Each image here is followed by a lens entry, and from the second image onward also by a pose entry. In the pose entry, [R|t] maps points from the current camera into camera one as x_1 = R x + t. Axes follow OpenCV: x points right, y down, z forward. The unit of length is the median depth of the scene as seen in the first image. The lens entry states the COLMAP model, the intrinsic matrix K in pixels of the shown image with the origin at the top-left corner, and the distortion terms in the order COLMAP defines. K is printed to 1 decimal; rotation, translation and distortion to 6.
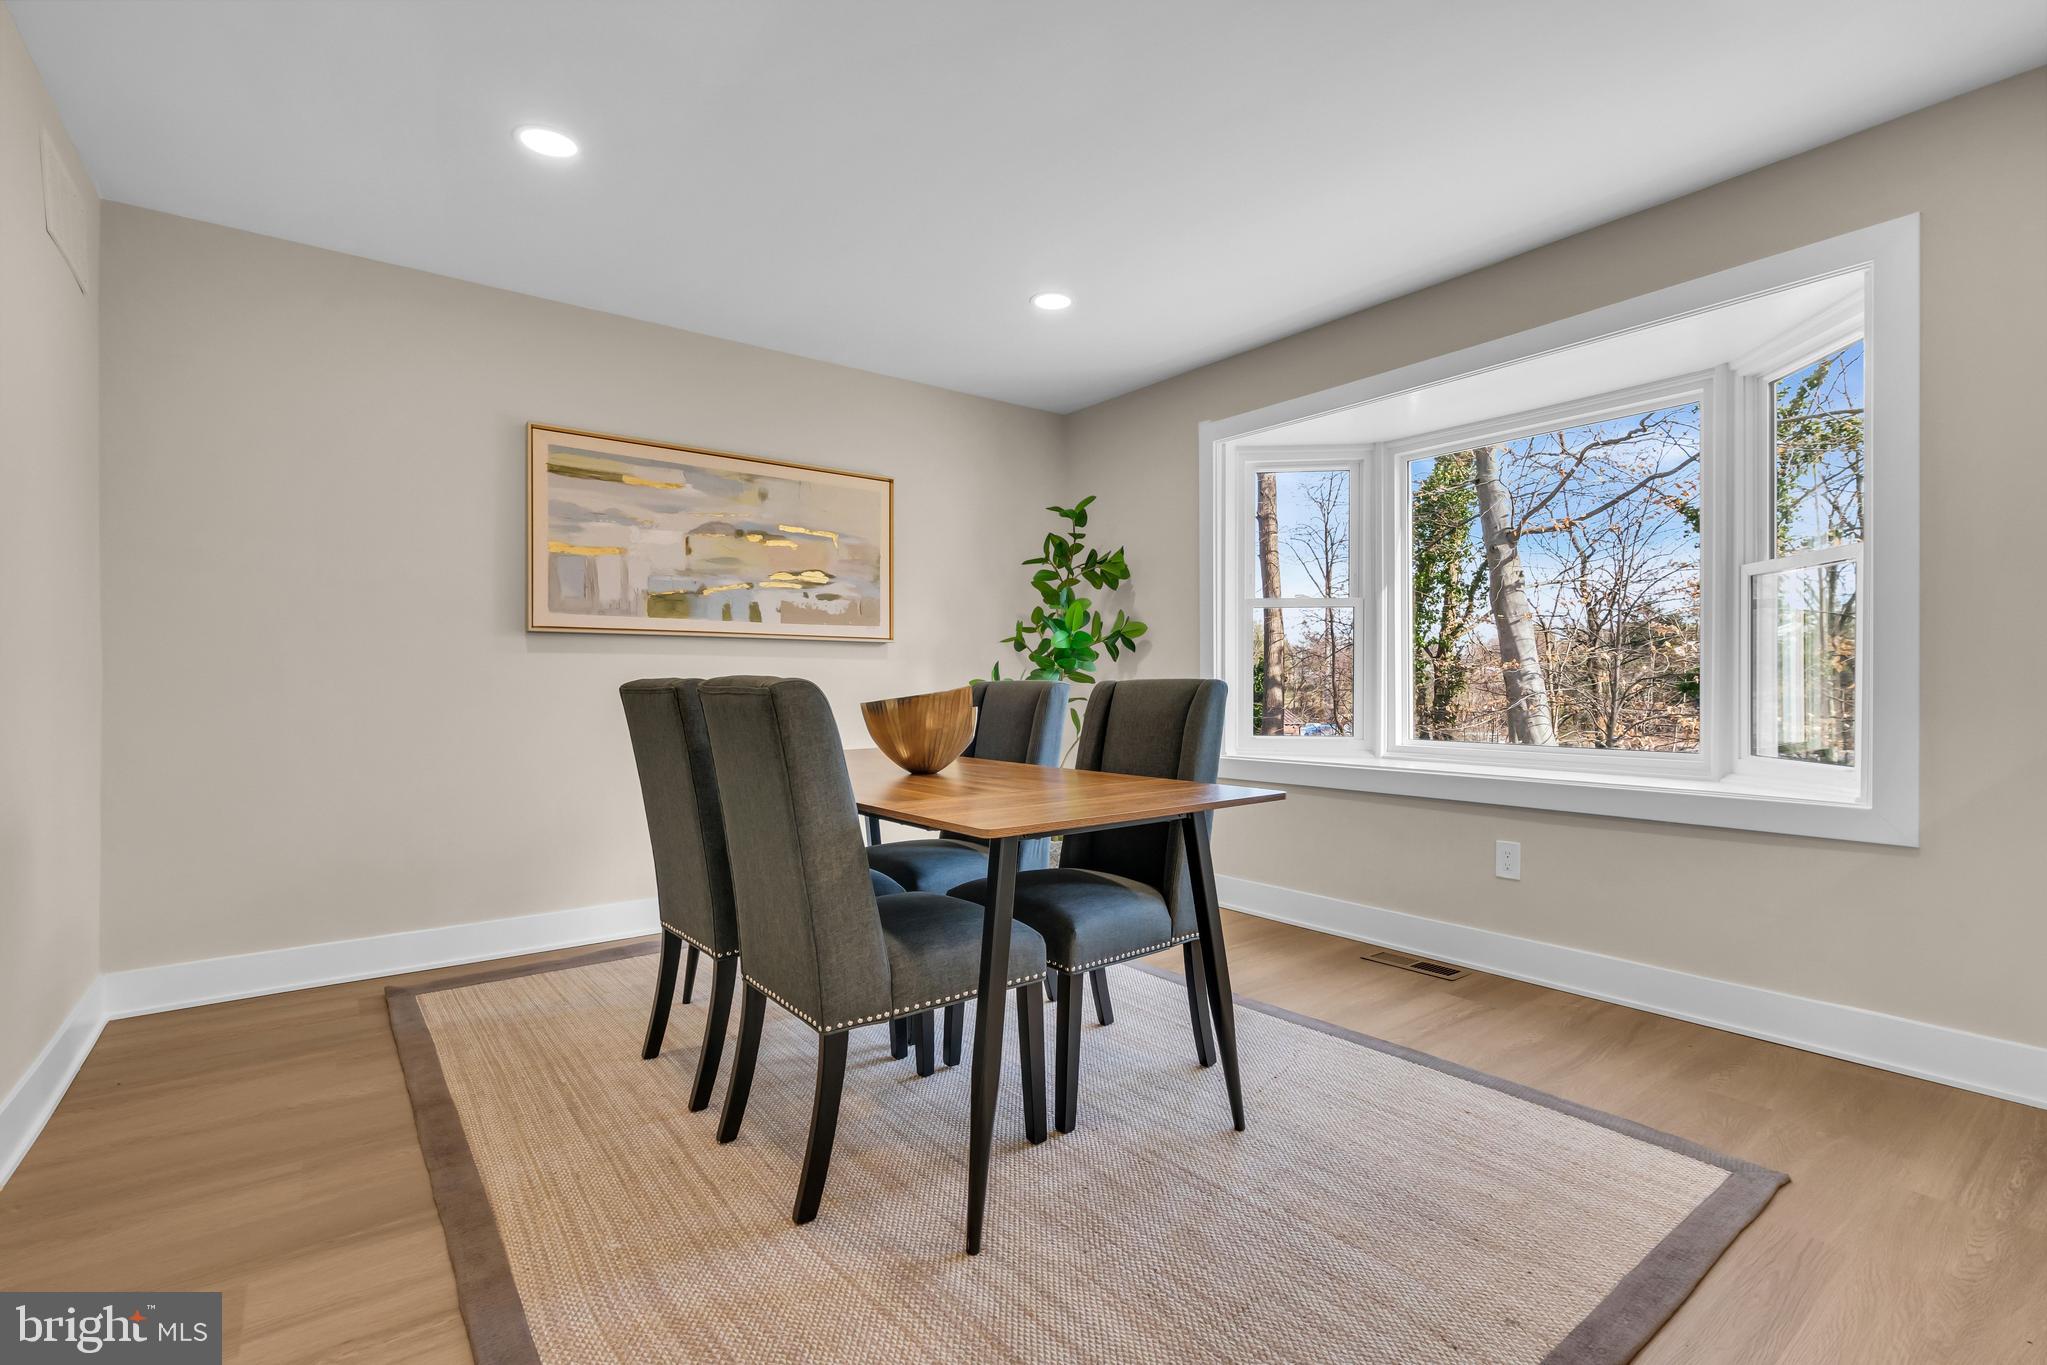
lens RADIAL K [[918.6, 0, 1023.5], [0, 918.6, 682.5], [0, 0, 1]] dist [-0.001536, -0.000194]
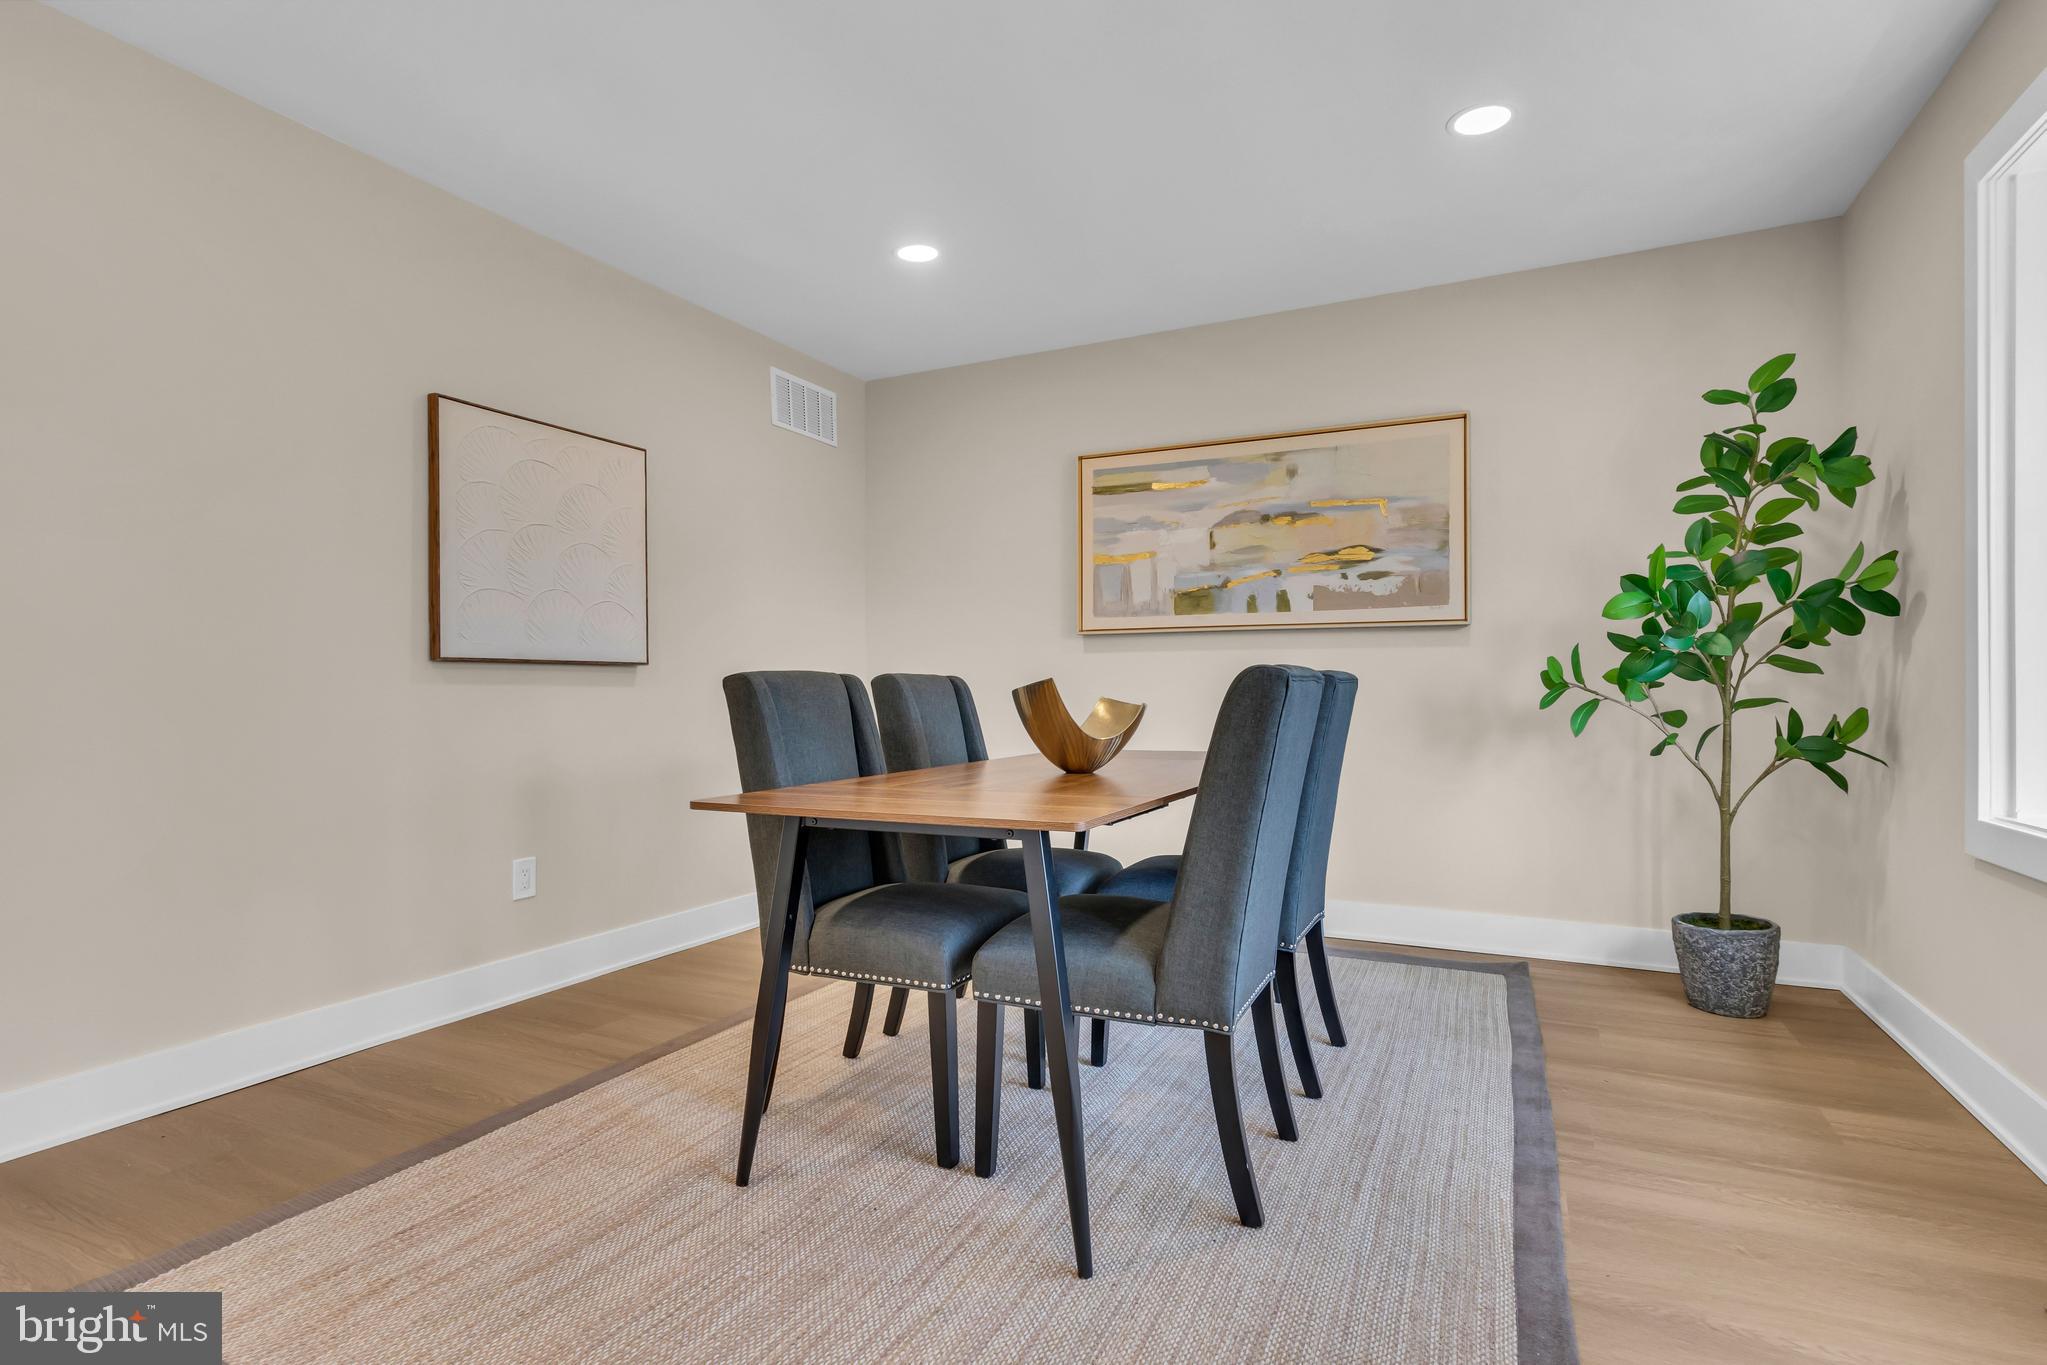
lens RADIAL K [[1008.5, 0, 1023.5], [0, 1008.5, 682.5], [0, 0, 1]] dist [-0.003386, -0.000889]
pose [[0.446380, -0.005974, -0.894823, 0.511779], [0.001732, 0.999982, -0.005812, 0.010567], [0.894842, 0.001044, 0.446382, 0.329356]]
